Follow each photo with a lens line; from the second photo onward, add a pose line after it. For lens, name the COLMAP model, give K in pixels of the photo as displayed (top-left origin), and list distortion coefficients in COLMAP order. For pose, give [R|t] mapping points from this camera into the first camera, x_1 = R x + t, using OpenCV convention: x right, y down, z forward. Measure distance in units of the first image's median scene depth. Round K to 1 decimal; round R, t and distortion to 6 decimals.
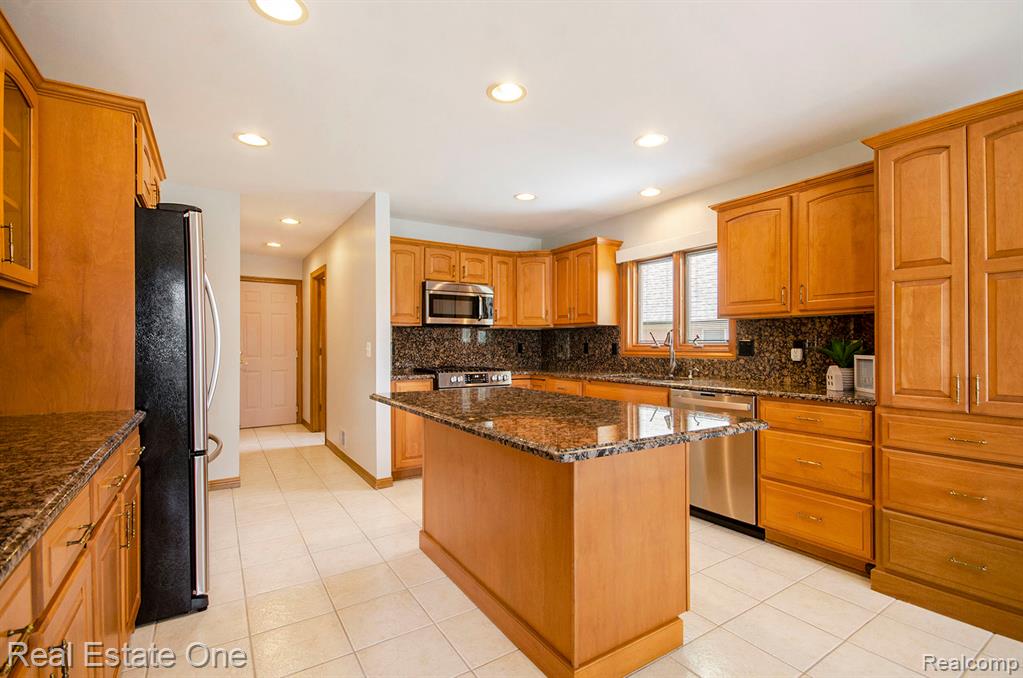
lens RADIAL K [[462.8, 0, 522.3], [0, 462.8, 324.6], [0, 0, 1]] dist [0.007855, -0.001308]
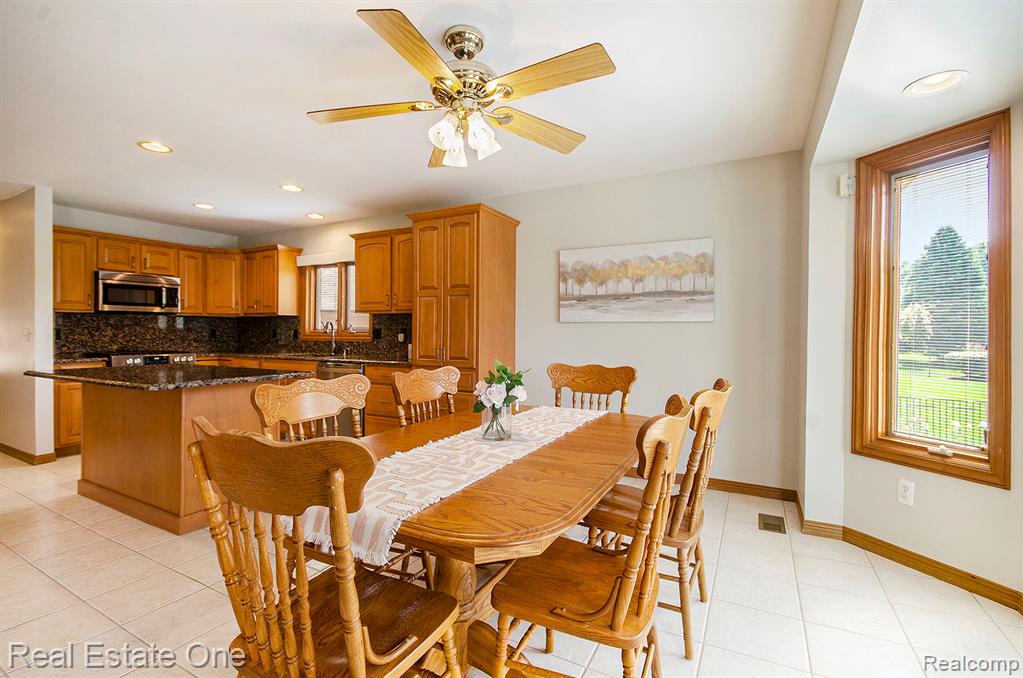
lens RADIAL K [[462.8, 0, 509.6], [0, 462.8, 326.4], [0, 0, 1]] dist [0.007855, -0.001308]
pose [[0.889798, 0.006915, 0.456303, 0.185729], [-0.023084, 0.999287, 0.029872, -0.025119], [-0.455771, -0.037113, 0.889323, -0.495337]]
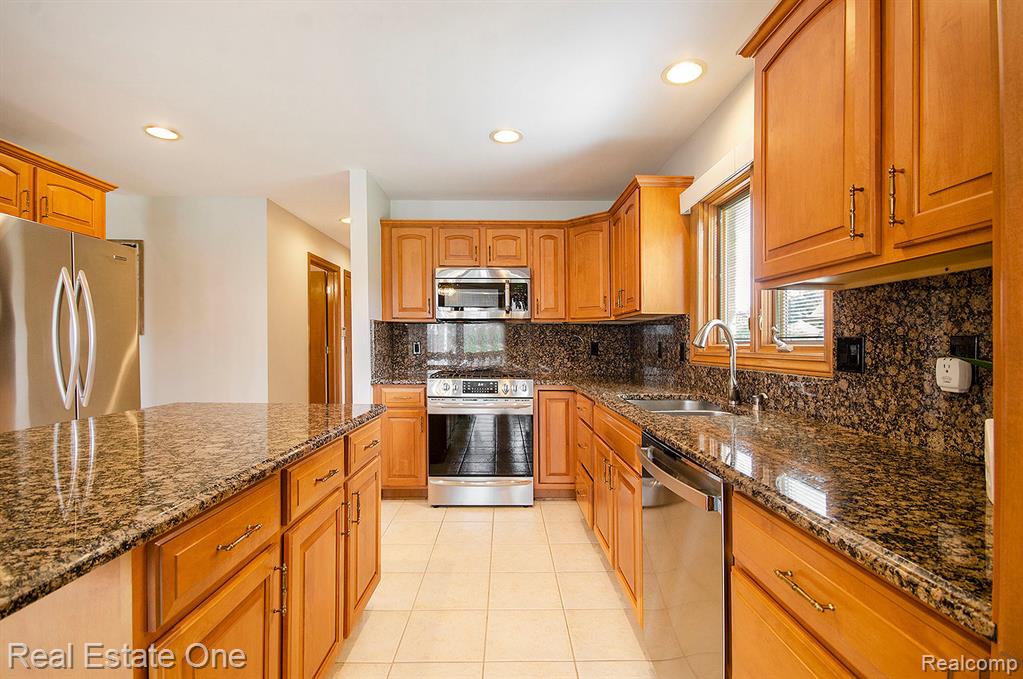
lens RADIAL K [[462.8, 0, 505.0], [0, 462.8, 331.6], [0, 0, 1]] dist [0.007855, -0.001308]
pose [[0.831913, -0.010572, -0.554806, 0.454417], [0.019329, 0.999764, 0.009933, 0.019034], [0.554570, -0.018987, 0.831921, 0.459240]]
